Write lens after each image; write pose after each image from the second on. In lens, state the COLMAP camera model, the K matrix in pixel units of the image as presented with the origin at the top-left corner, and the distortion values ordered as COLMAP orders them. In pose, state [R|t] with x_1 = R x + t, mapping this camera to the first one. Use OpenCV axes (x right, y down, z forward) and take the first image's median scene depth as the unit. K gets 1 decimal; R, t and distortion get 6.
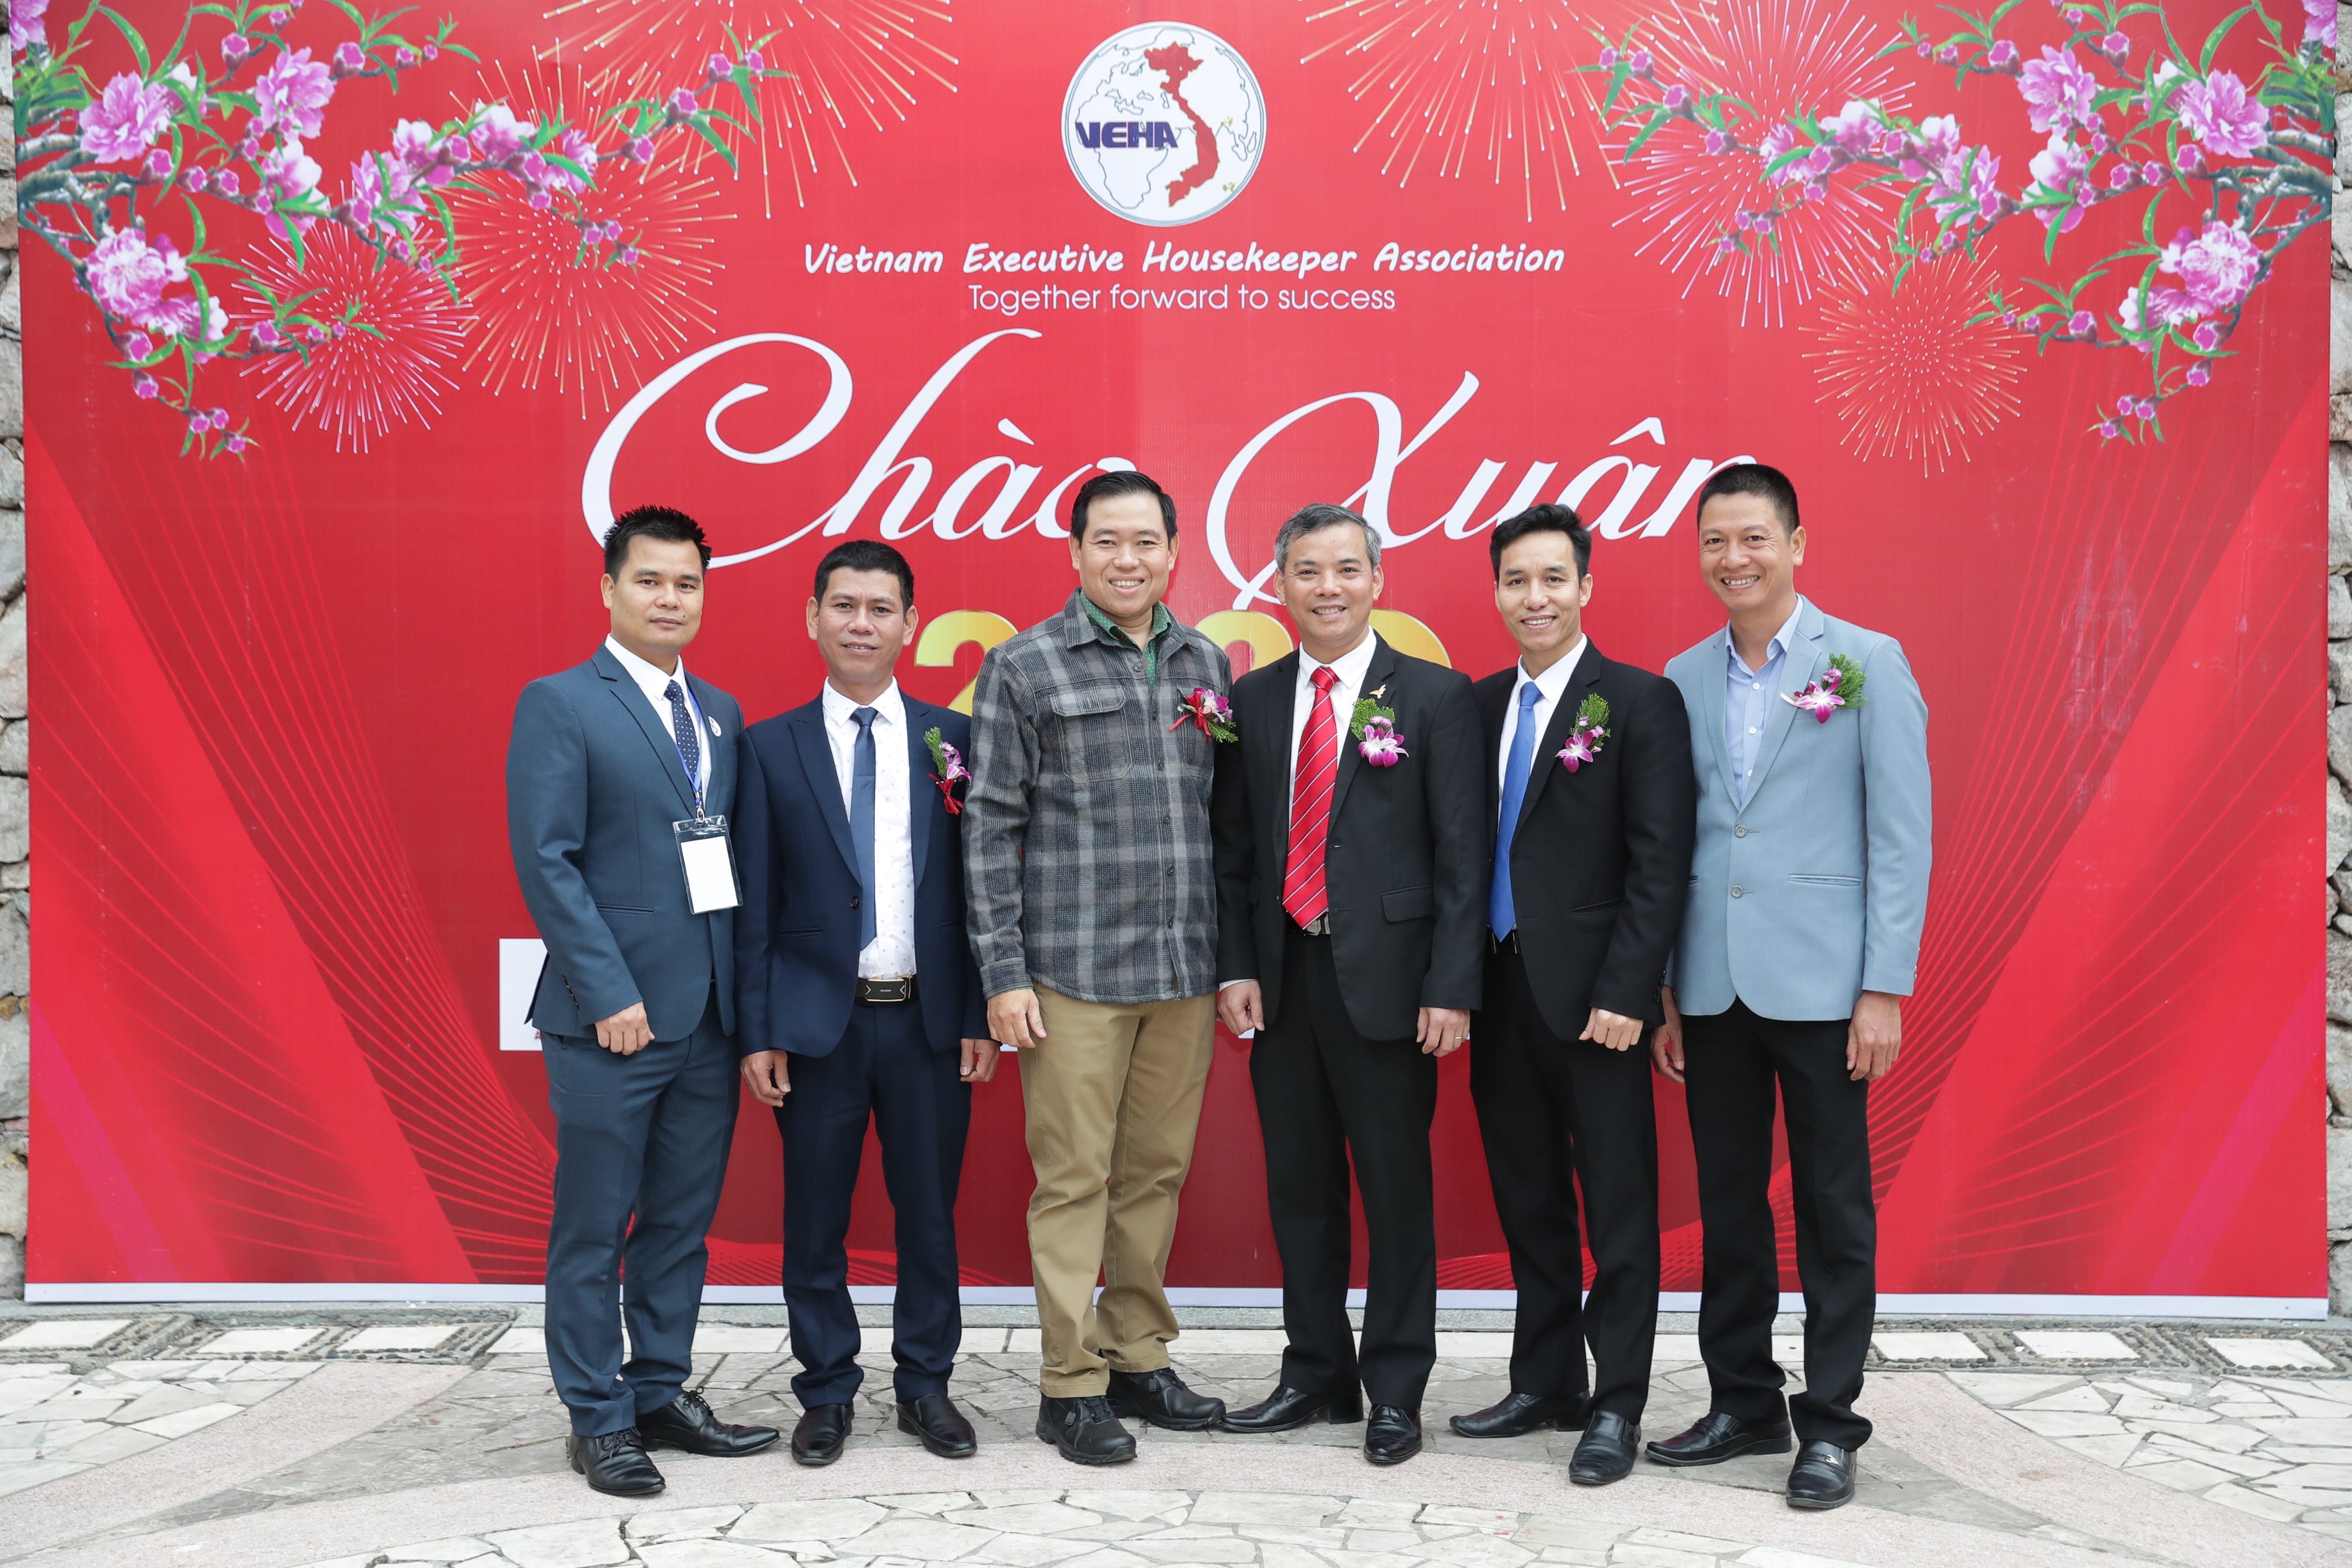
lens RADIAL K [[2696.2, 0, 1172.7], [0, 2696.2, 796.1], [0, 0, 1]] dist [0.070754, 0.000000]
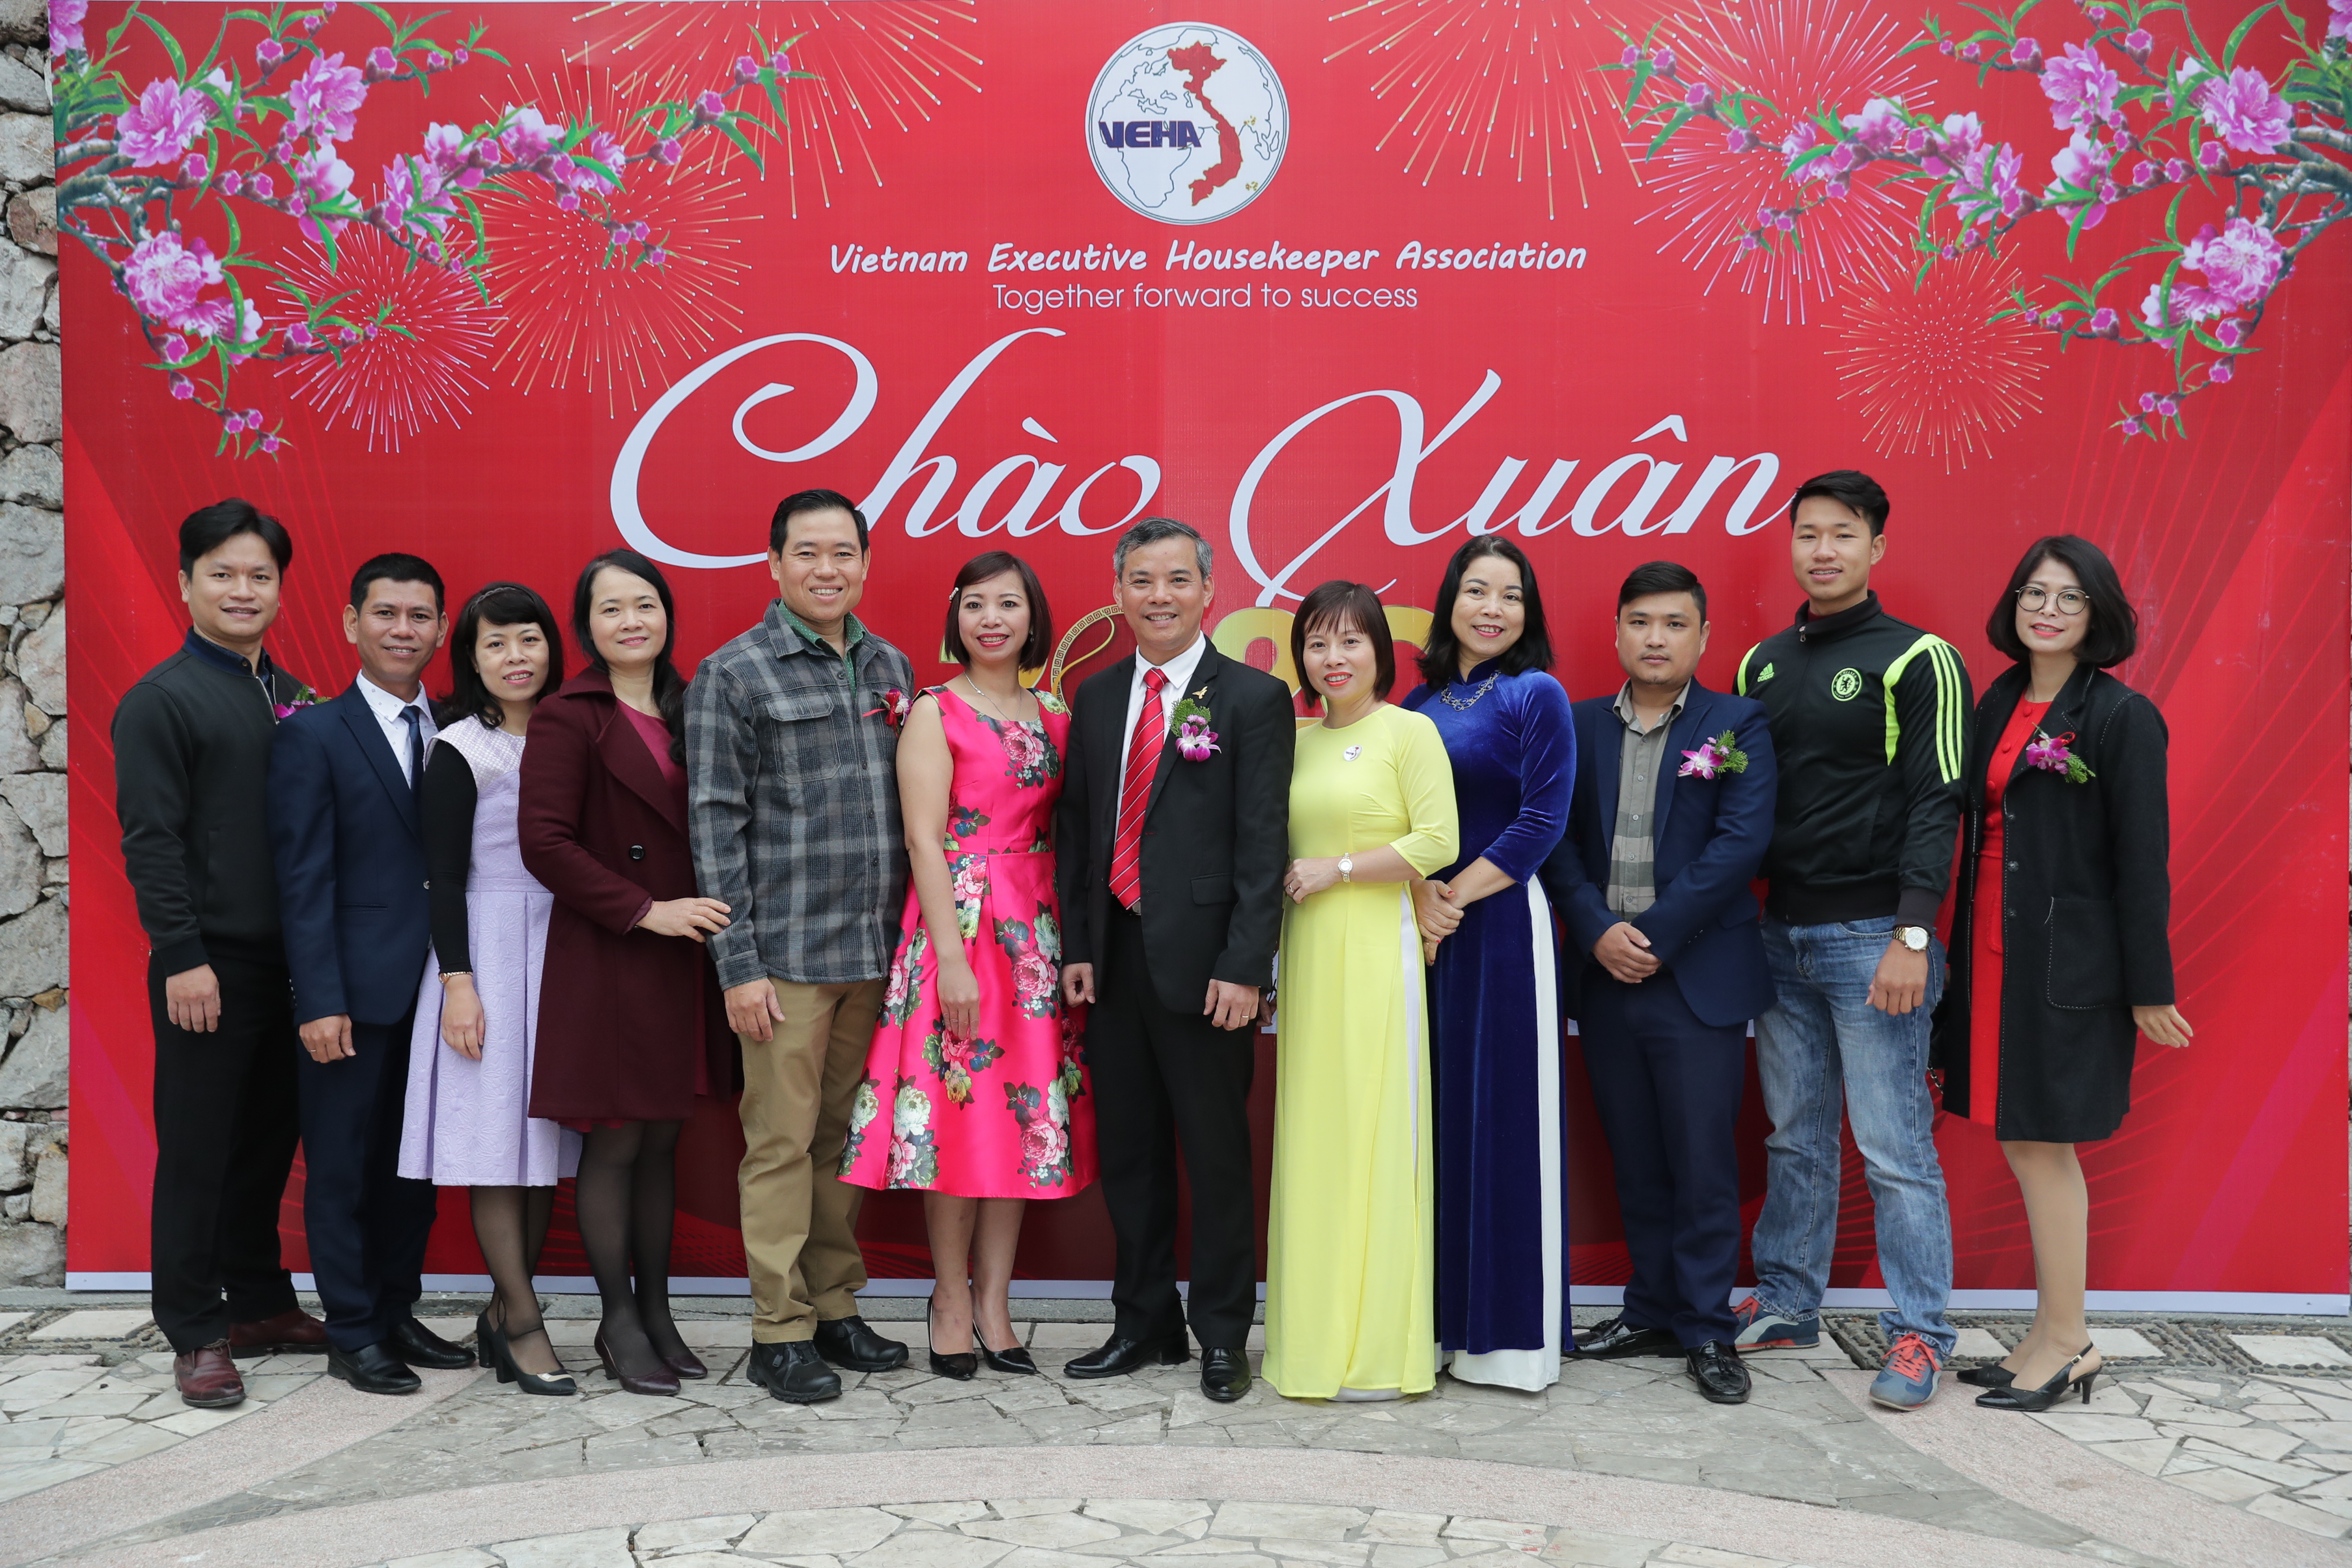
lens RADIAL K [[2481.0, 0, 1172.3], [0, 2481.0, 797.5], [0, 0, 1]] dist [0.049543, 0.000000]
pose [[0.999924, 0.000296, -0.012319, 0.002722], [-0.000266, 0.999997, 0.002452, -0.000383], [0.012320, -0.002449, 0.999921, 0.075546]]
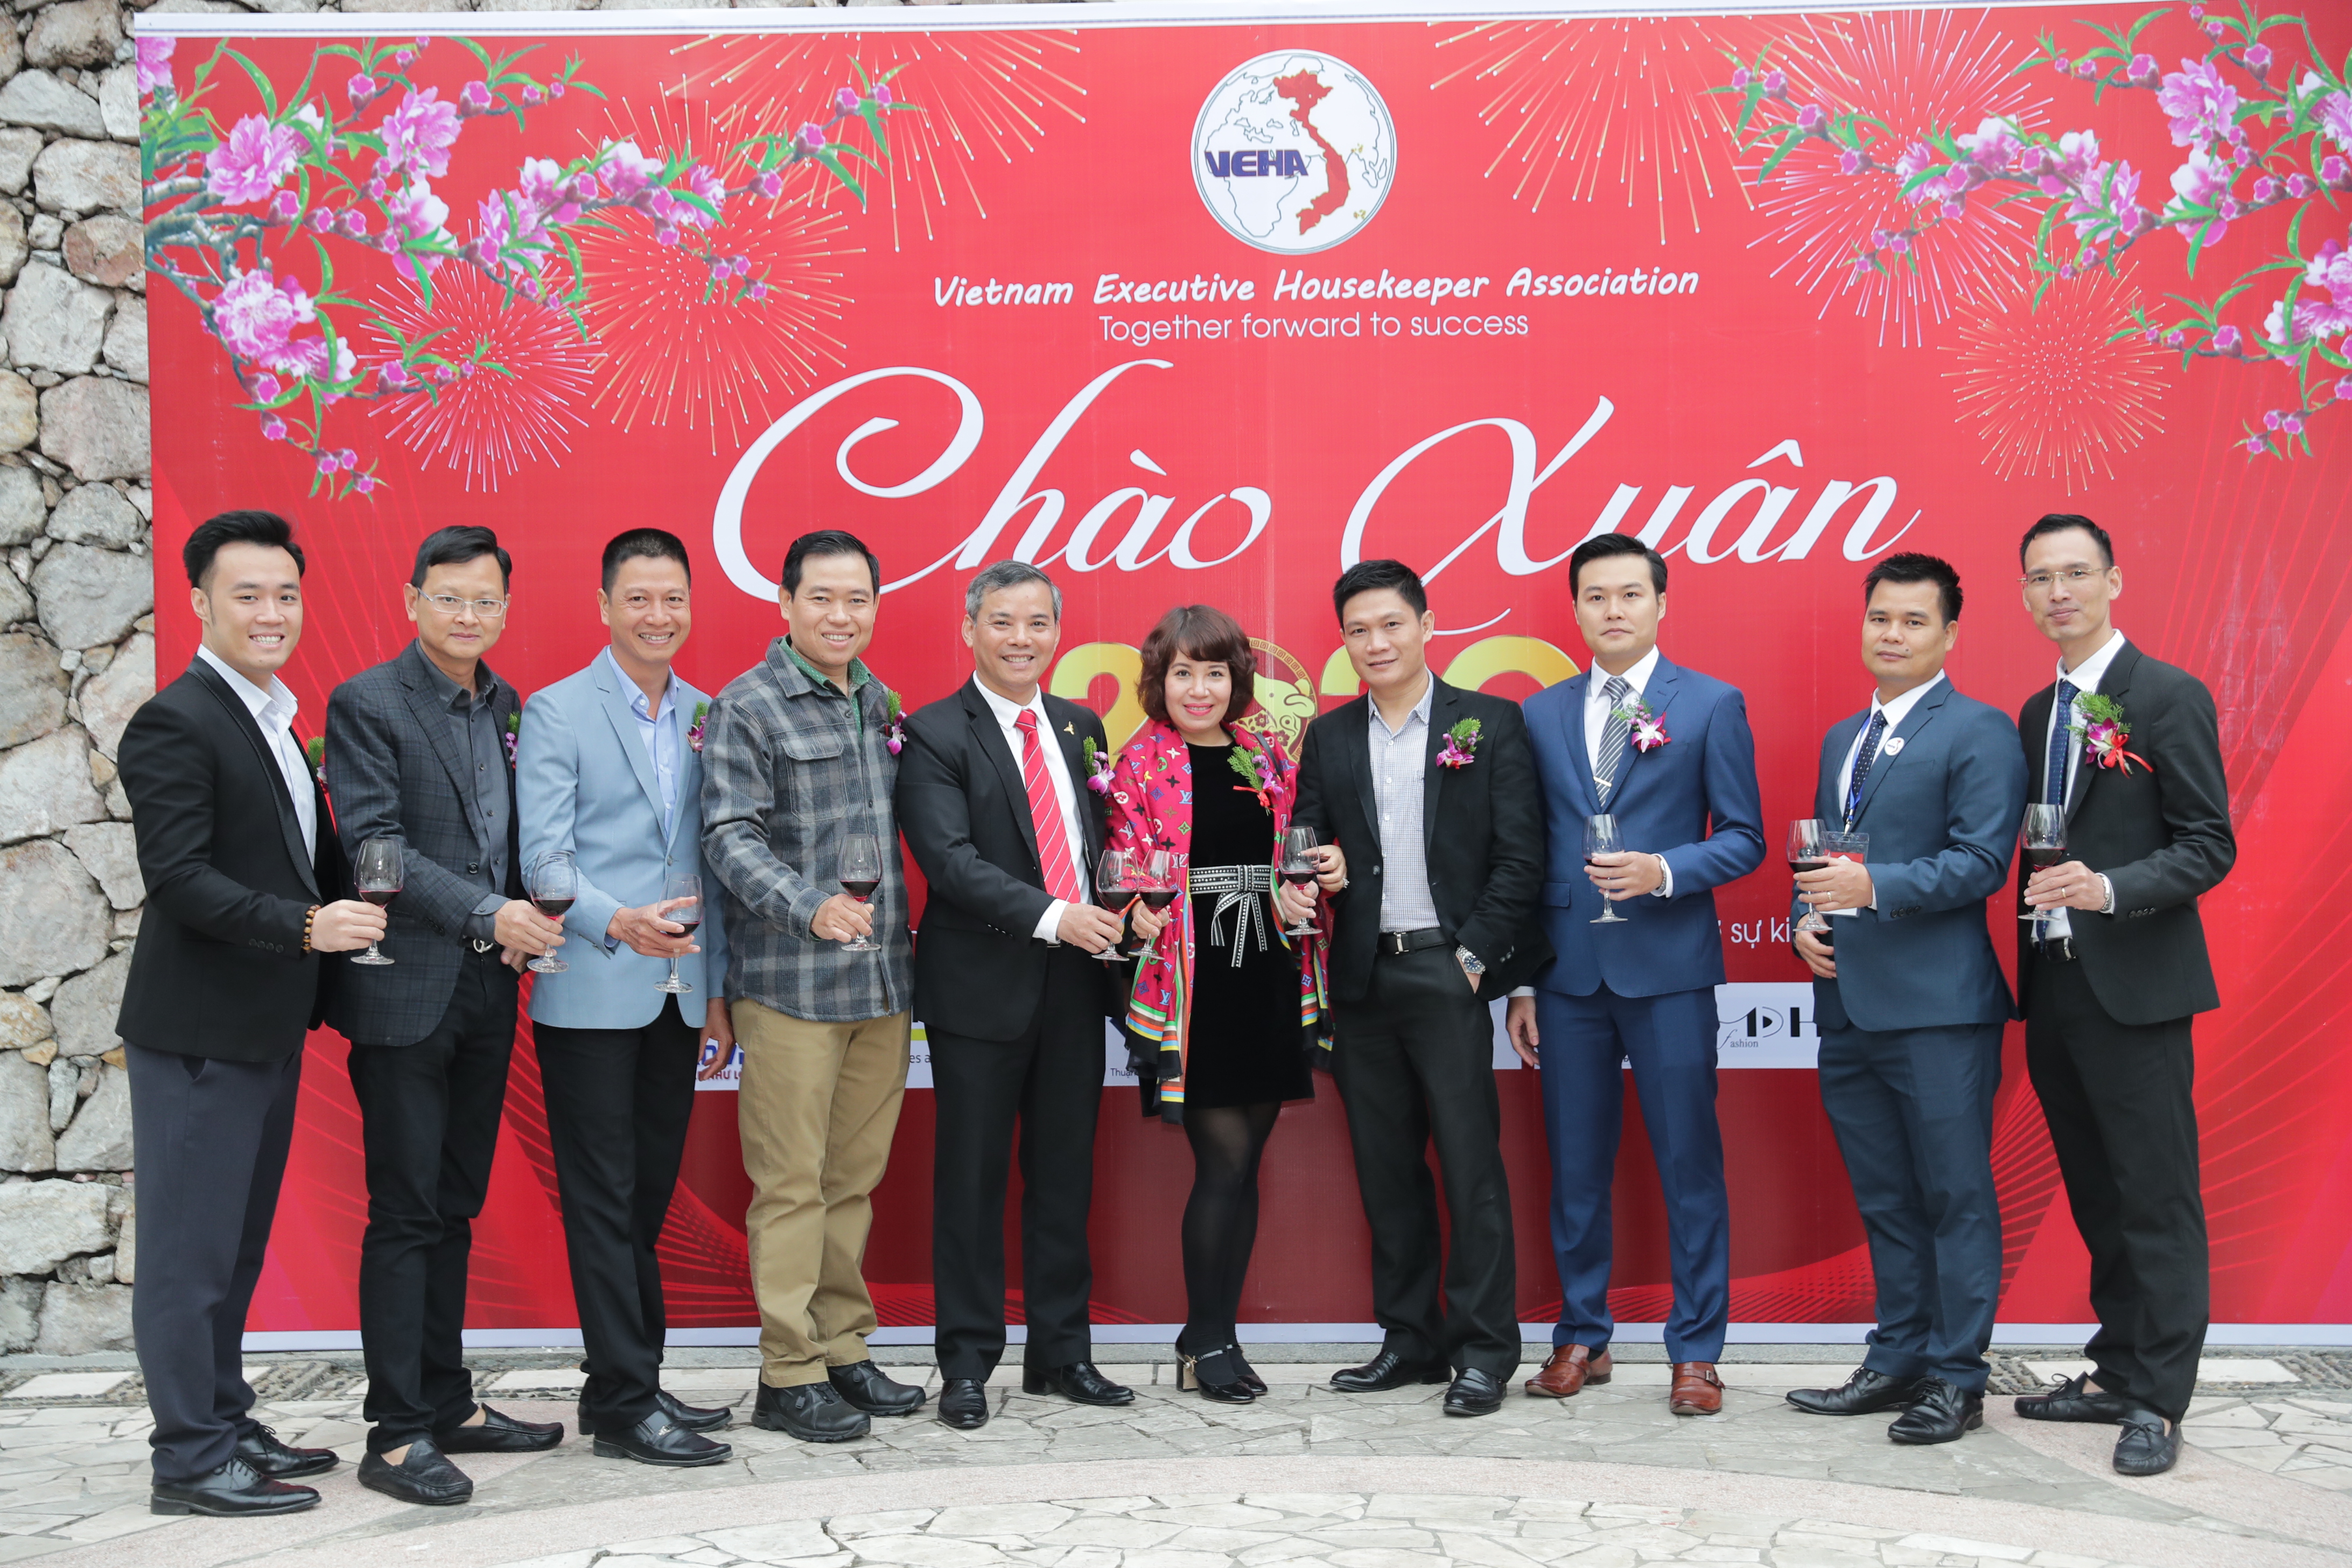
lens RADIAL K [[3208.6, 0, 1178.7], [0, 3208.6, 798.7], [0, 0, 1]] dist [0.128119, 0.000000]
pose [[0.999910, -0.011751, -0.006538, -0.040565], [0.011648, 0.999809, -0.015695, 0.007656], [0.006721, 0.015617, 0.999855, -0.182623]]
